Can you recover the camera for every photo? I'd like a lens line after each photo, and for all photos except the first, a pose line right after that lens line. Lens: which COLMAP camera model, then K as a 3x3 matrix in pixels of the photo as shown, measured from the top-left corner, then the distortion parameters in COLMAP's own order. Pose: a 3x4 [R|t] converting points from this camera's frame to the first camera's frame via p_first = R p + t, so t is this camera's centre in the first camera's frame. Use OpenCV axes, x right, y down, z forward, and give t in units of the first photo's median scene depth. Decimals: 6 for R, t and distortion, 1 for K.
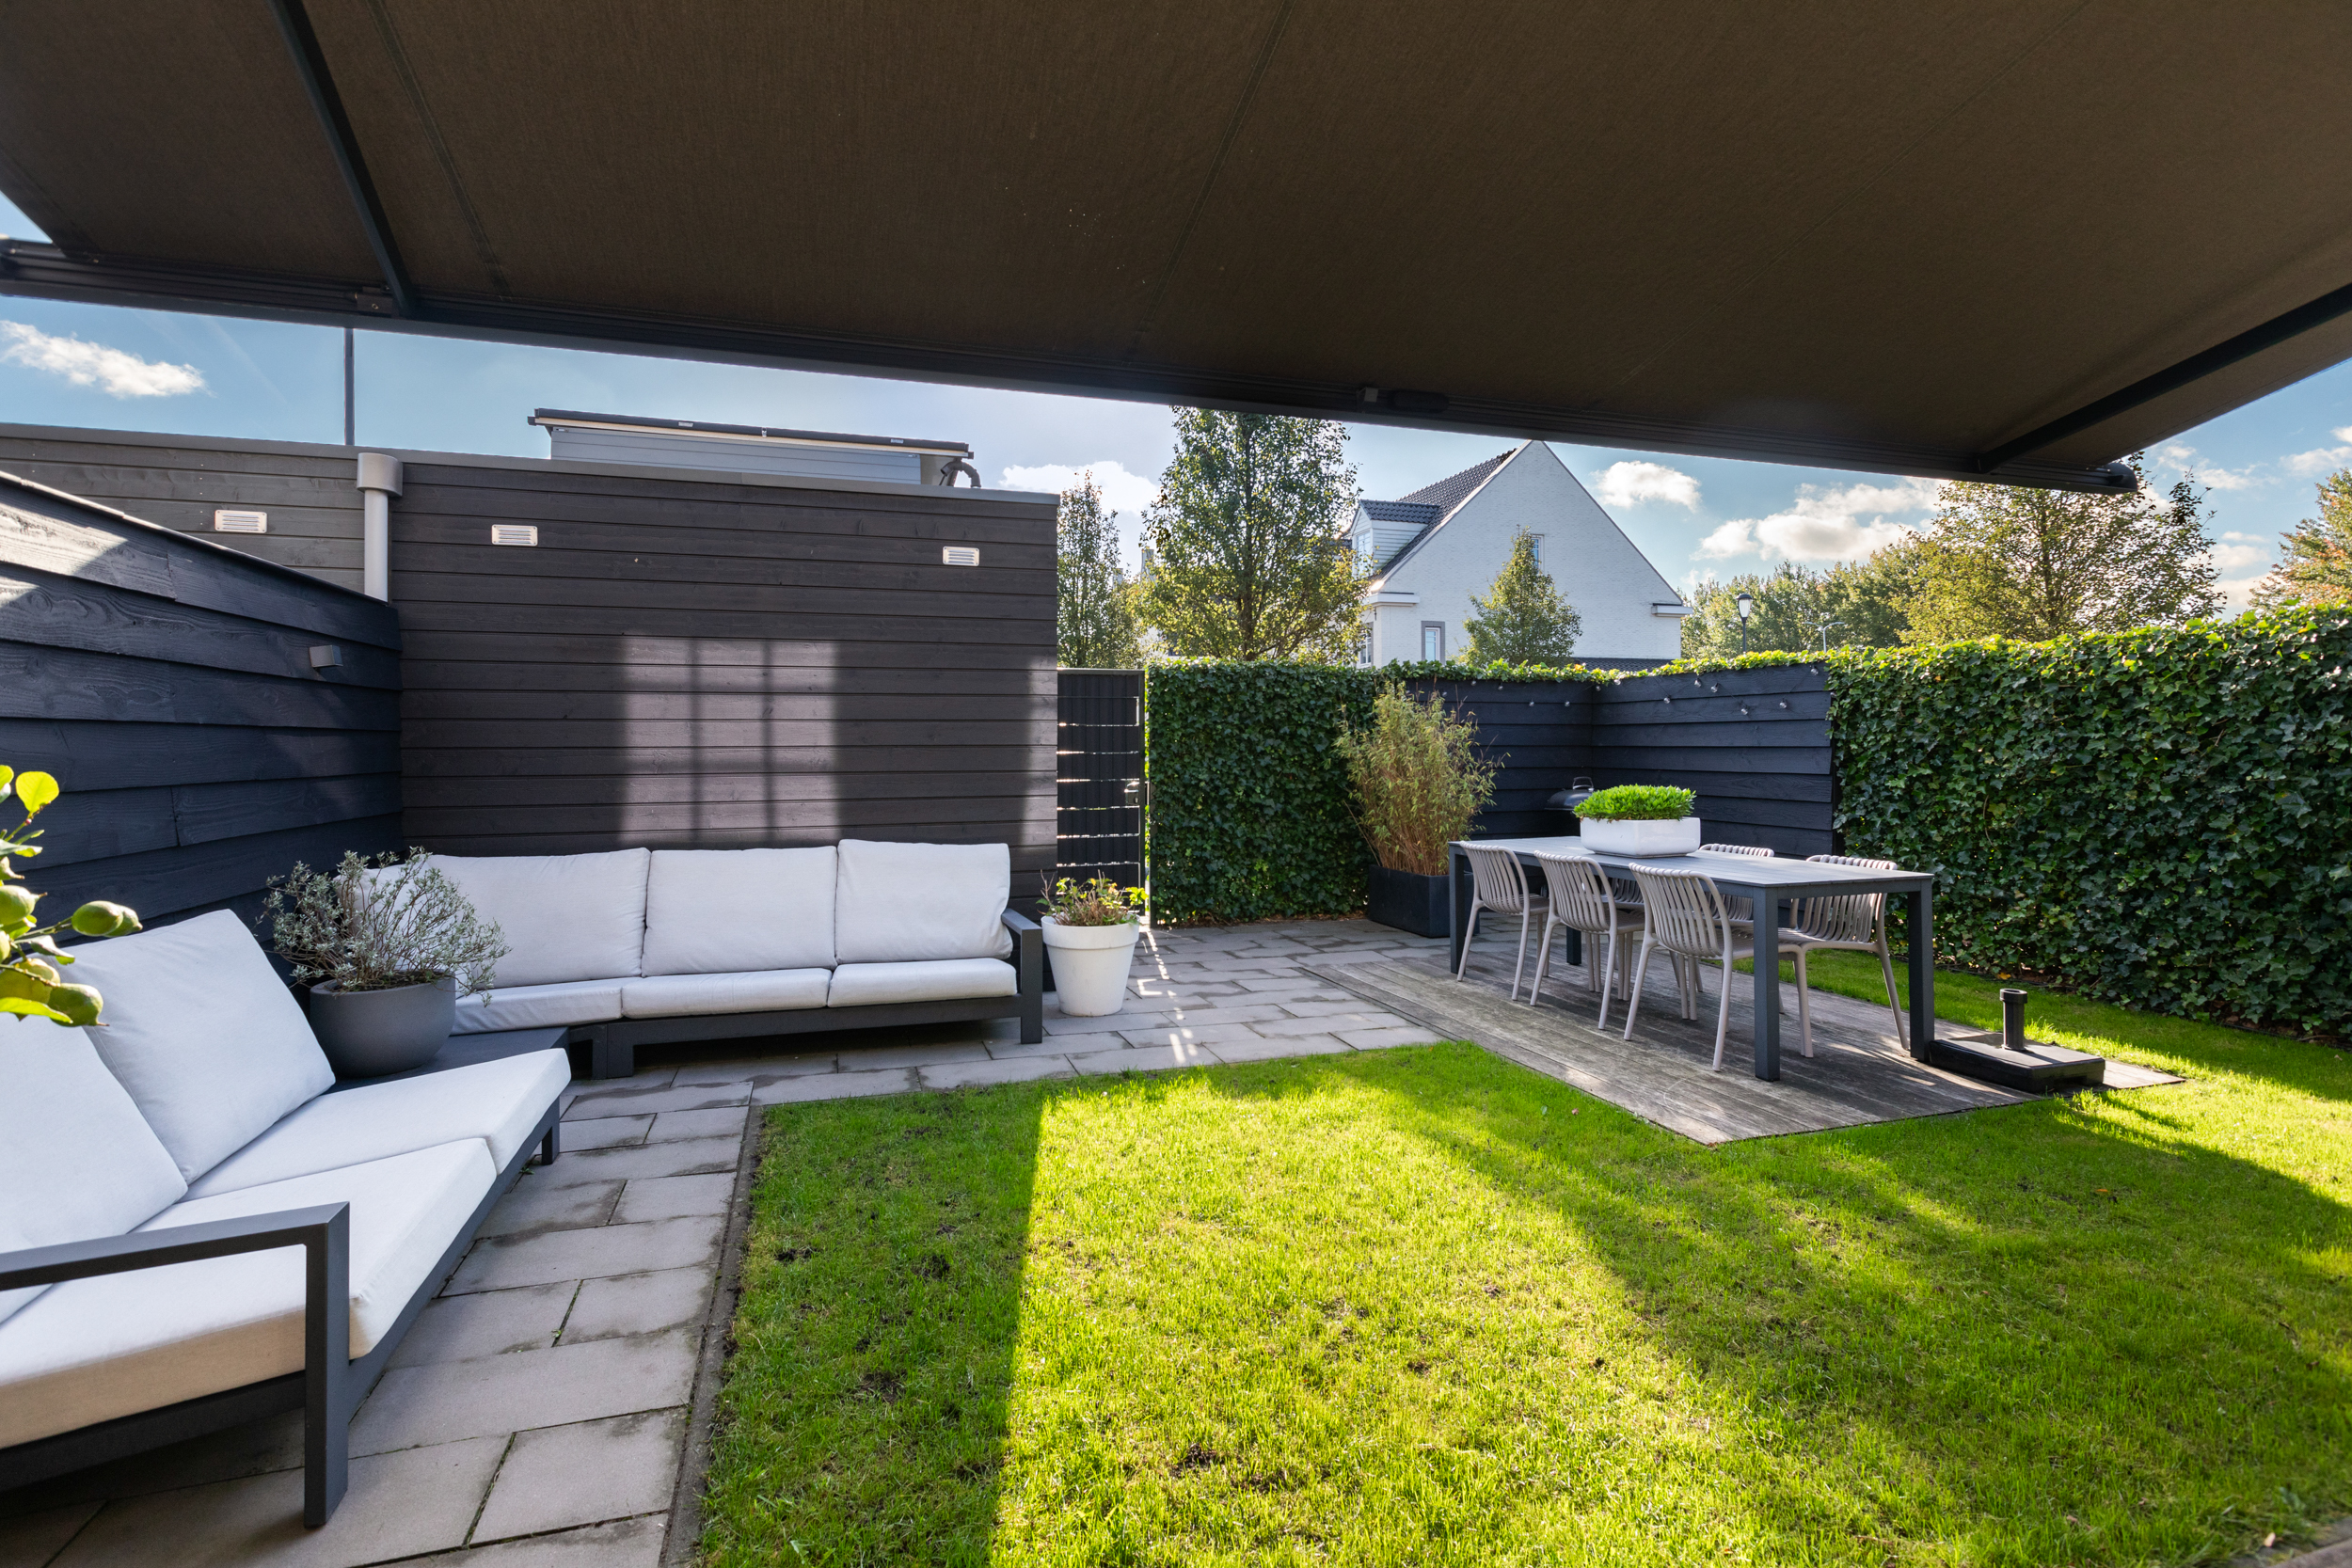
lens RADIAL K [[1068.2, 0, 1164.7], [0, 1068.2, 750.7], [0, 0, 1]] dist [0.000415, 0.000622]
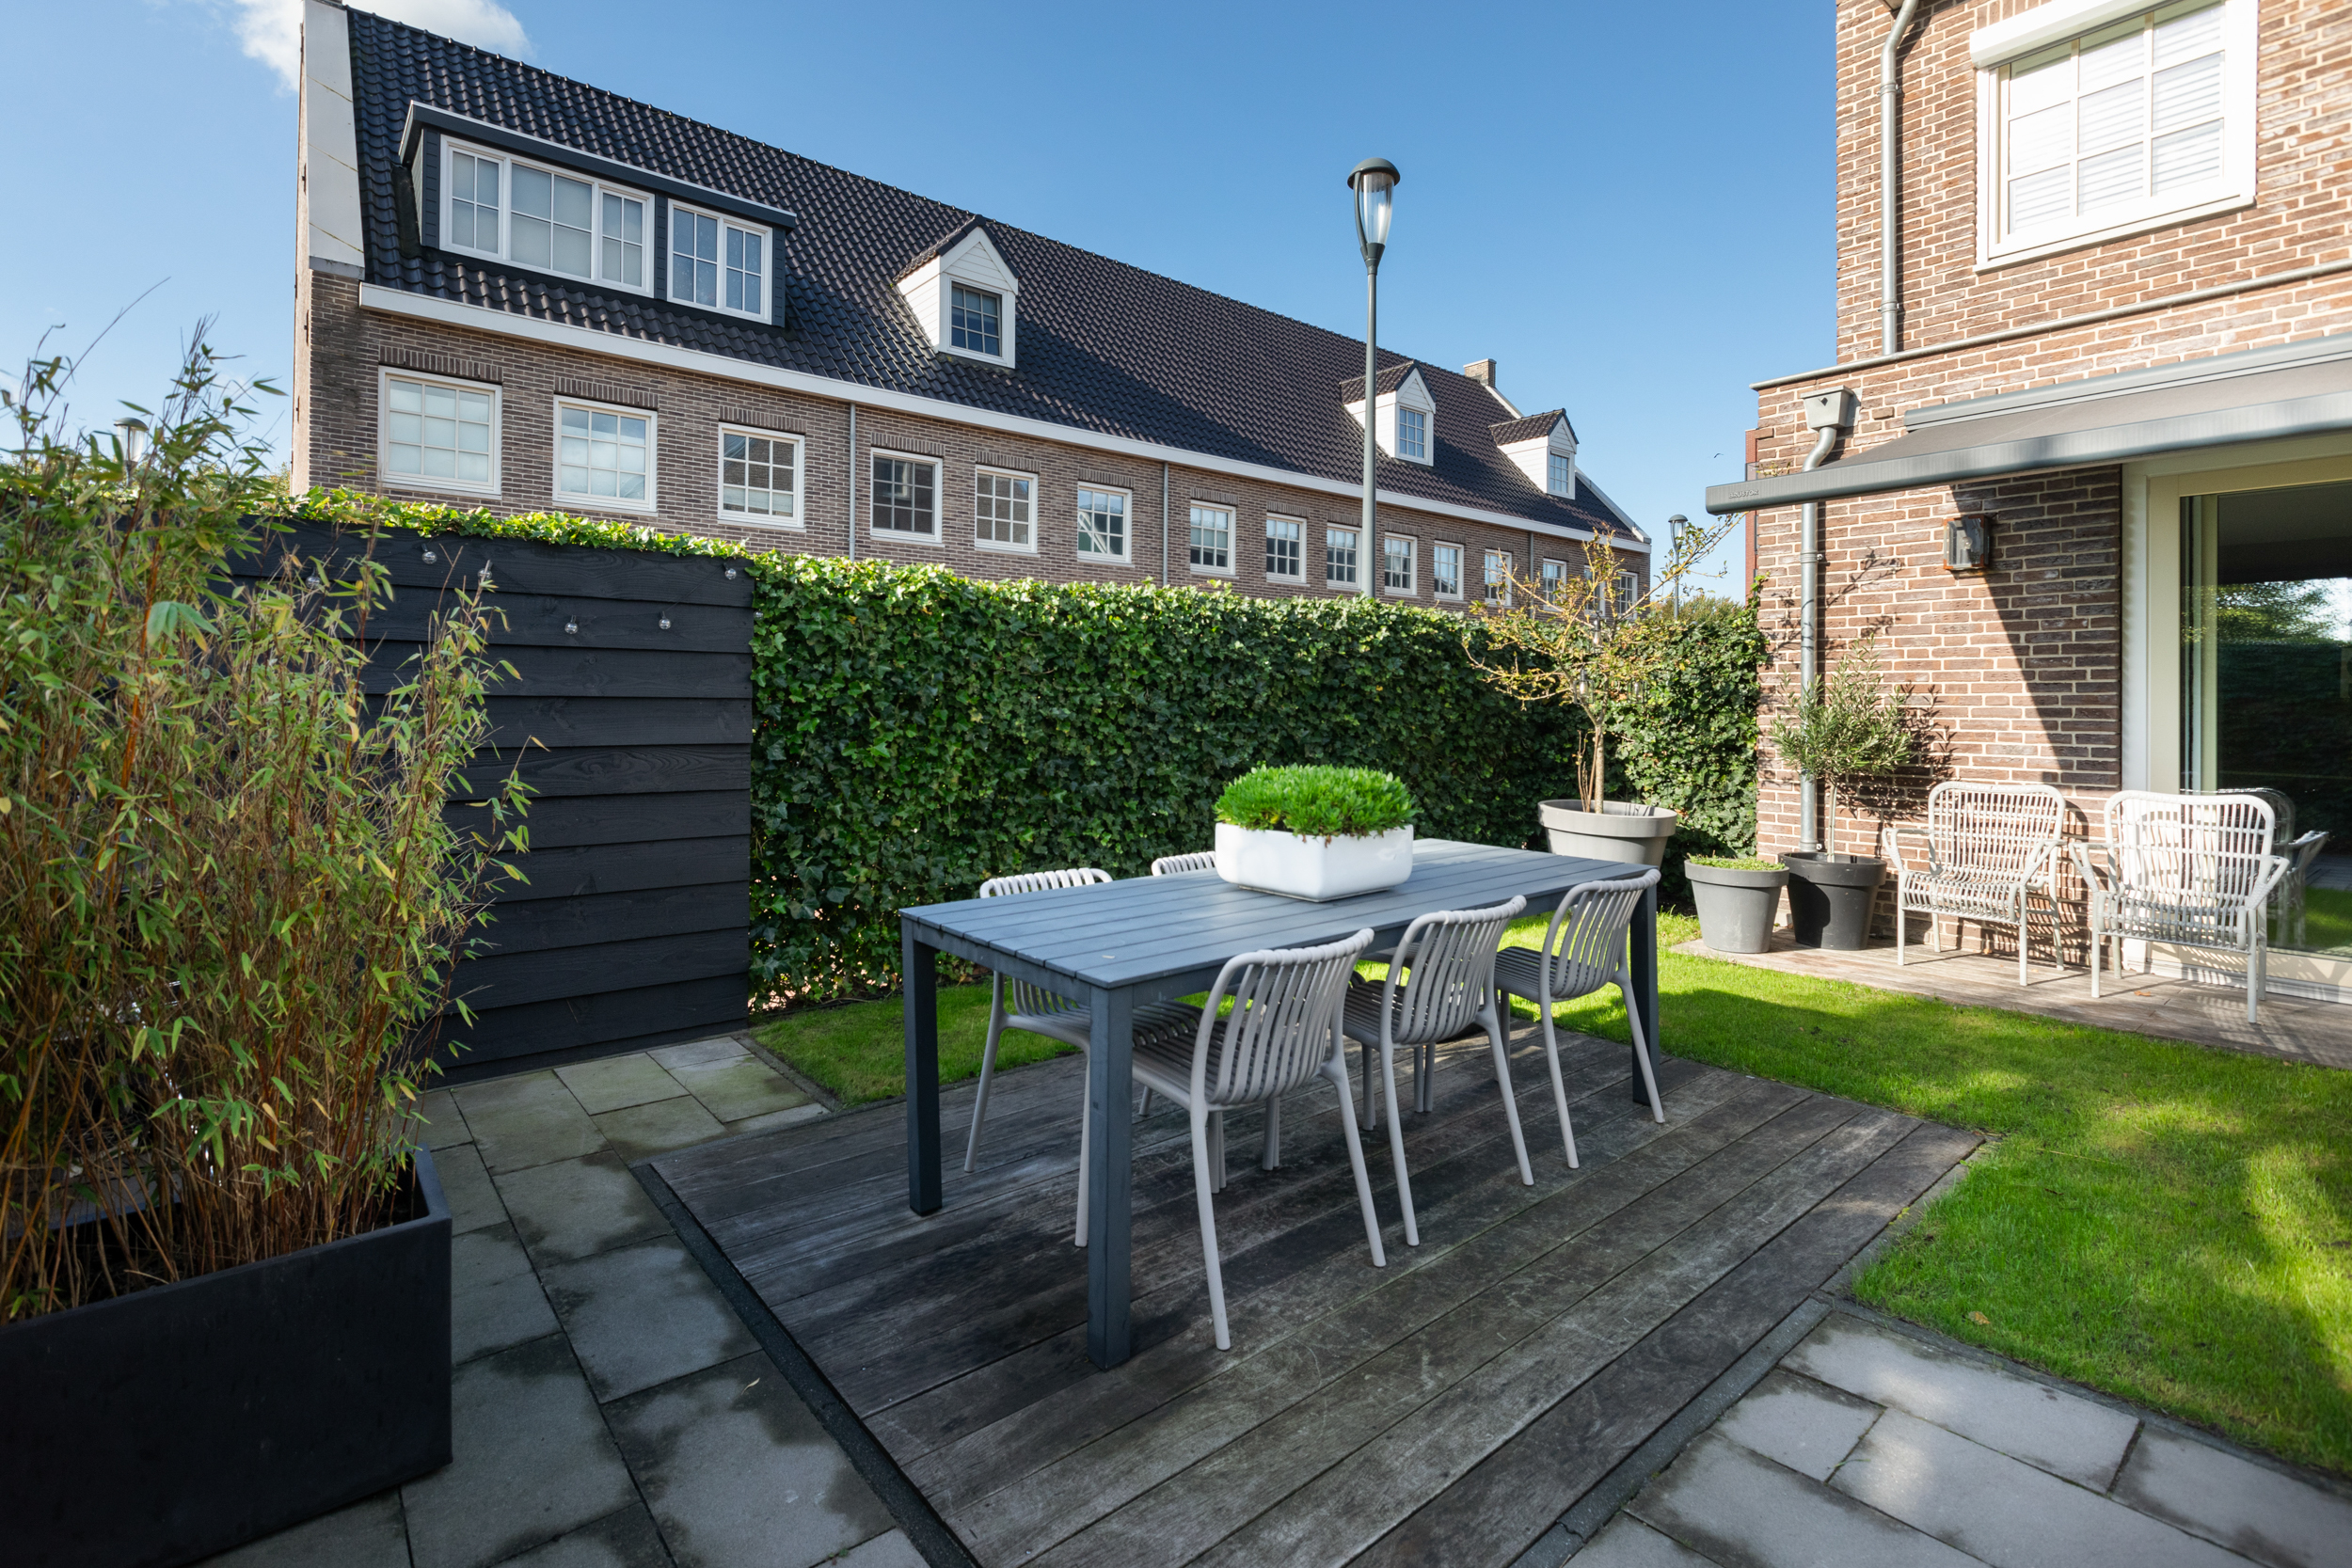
lens RADIAL K [[1081.6, 0, 1149.2], [0, 1081.6, 697.3], [0, 0, 1]] dist [-0.000534, 0.001162]
pose [[-0.372989, 0.005294, 0.927820, -0.082813], [-0.002315, 0.999975, -0.006636, -0.001693], [-0.927833, -0.004623, -0.372968, 1.984331]]
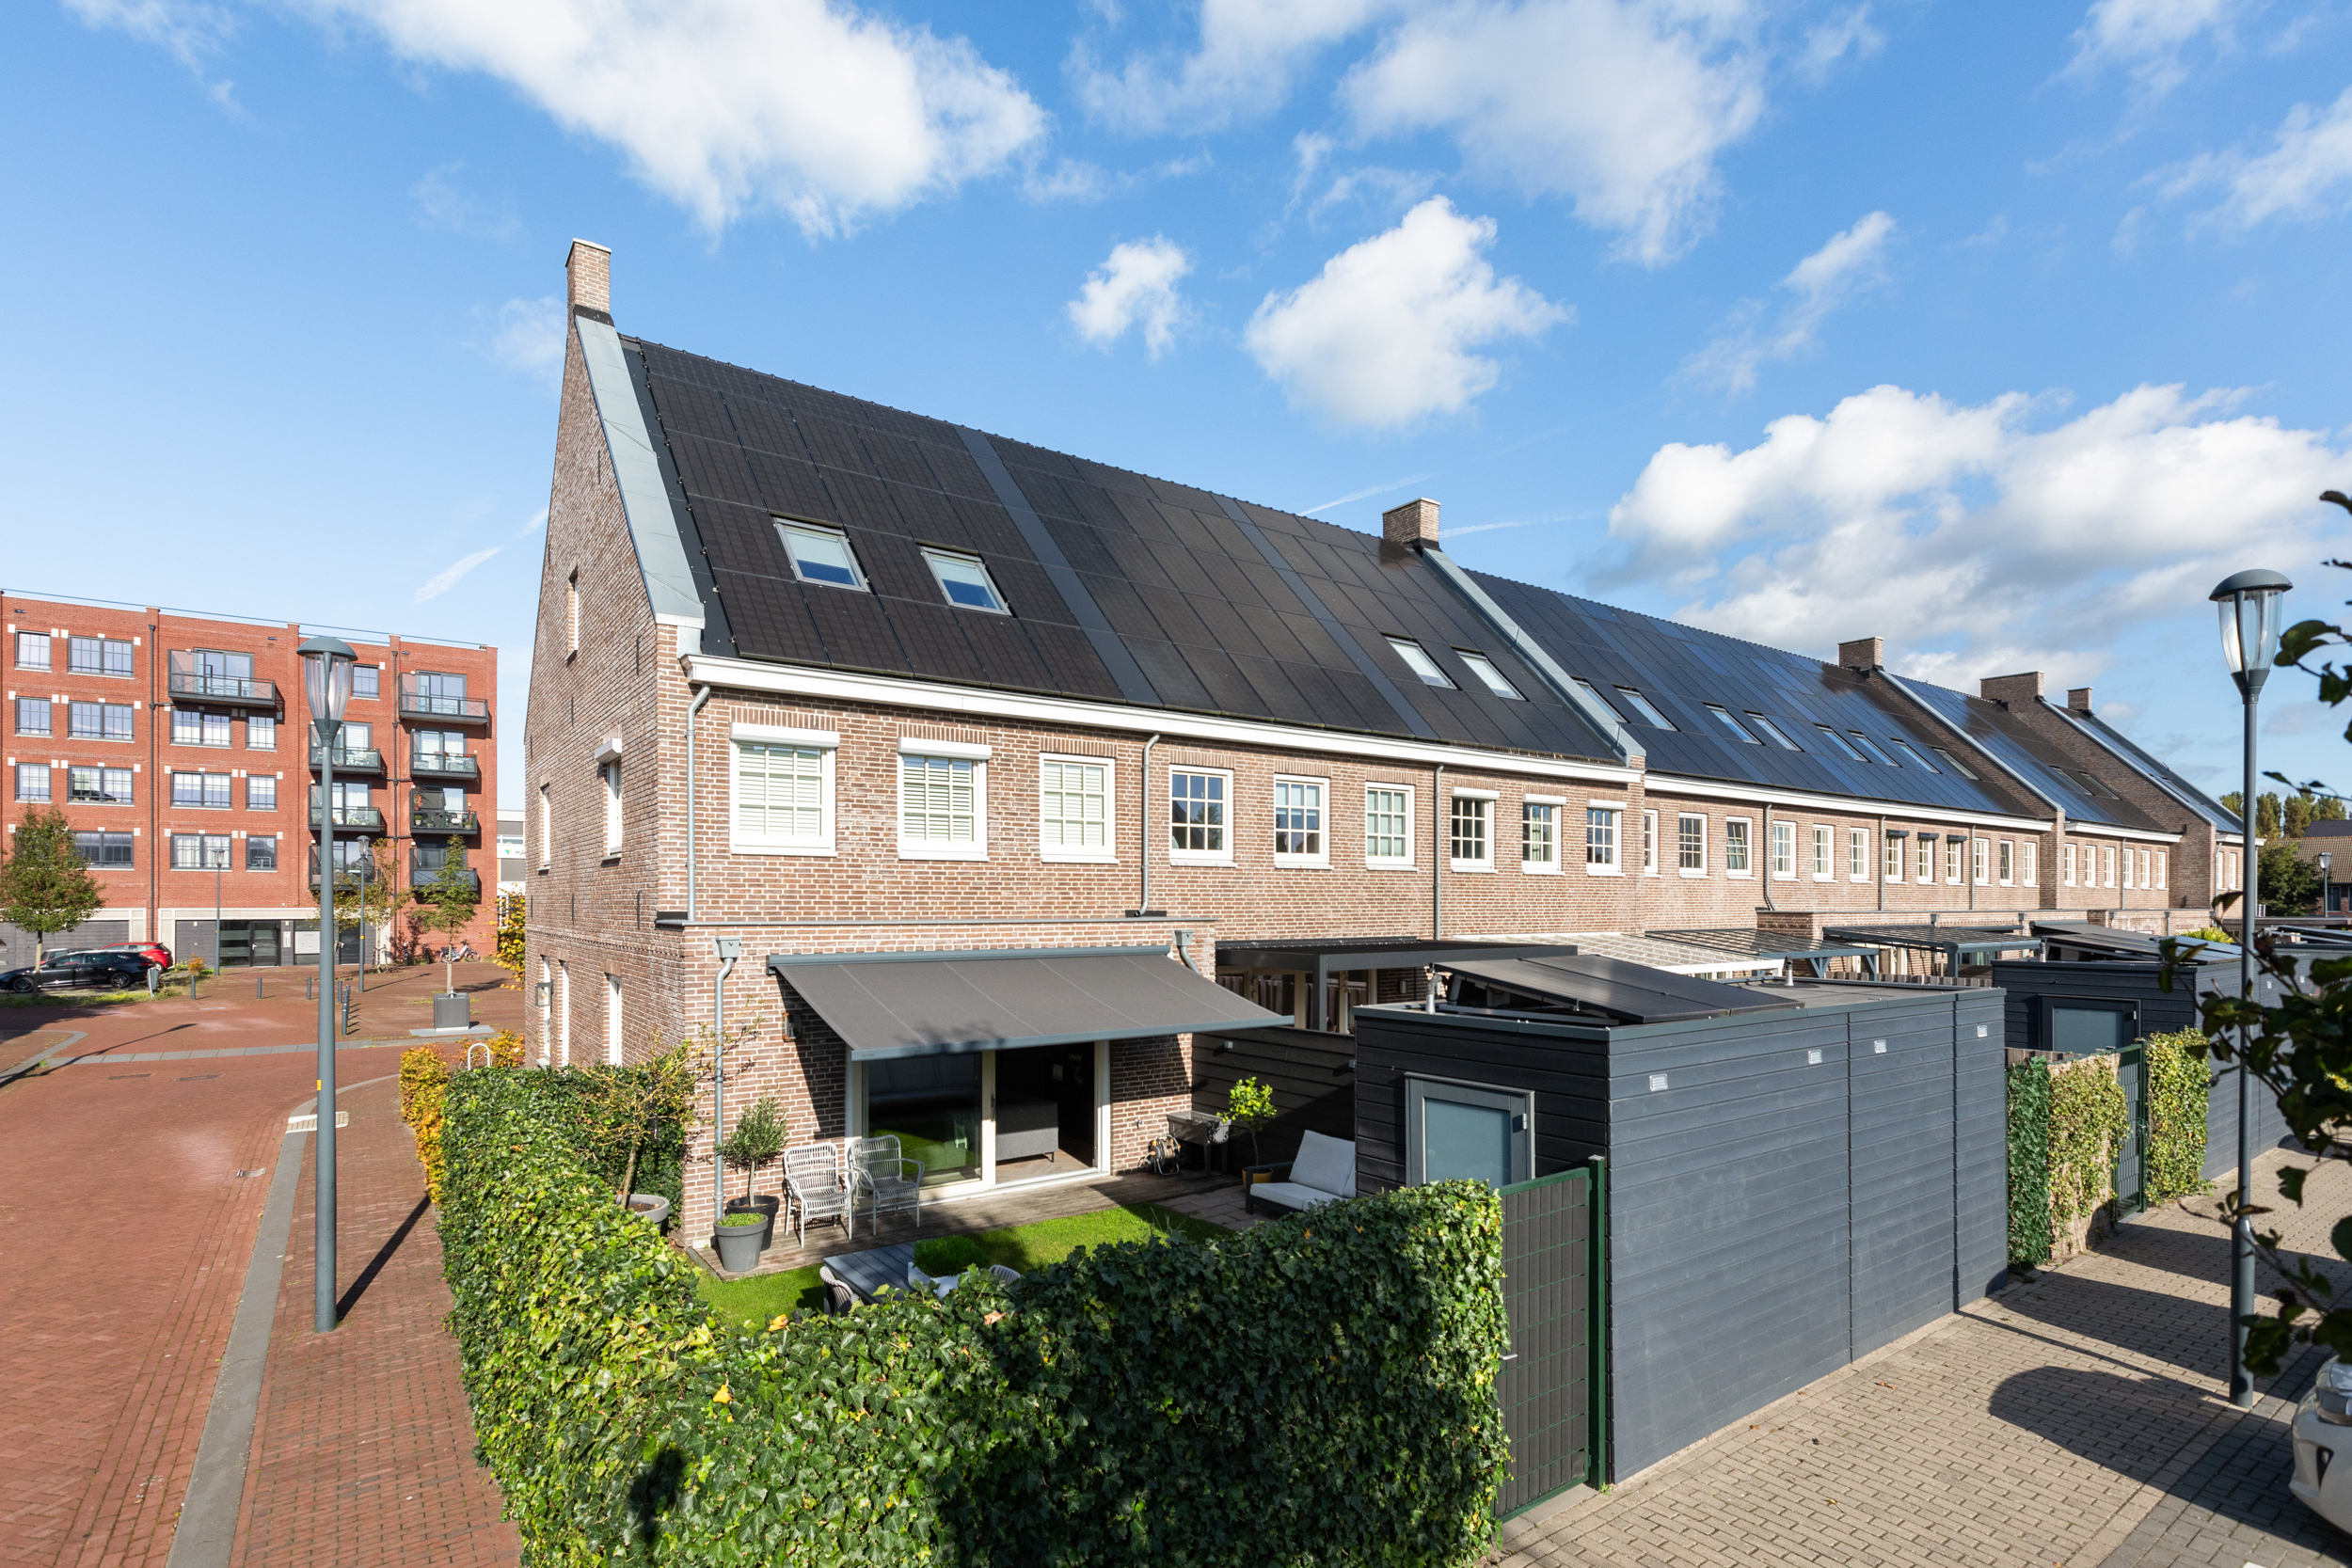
lens RADIAL K [[1128.6, 0, 1141.6], [0, 1128.6, 903.8], [0, 0, 1]] dist [-0.003018, 0.006300]
pose [[-0.952094, 0.003231, -0.305789, 0.988796], [0.000634, 0.999963, 0.008590, -0.631998], [0.305805, 0.007985, -0.952061, 3.748354]]
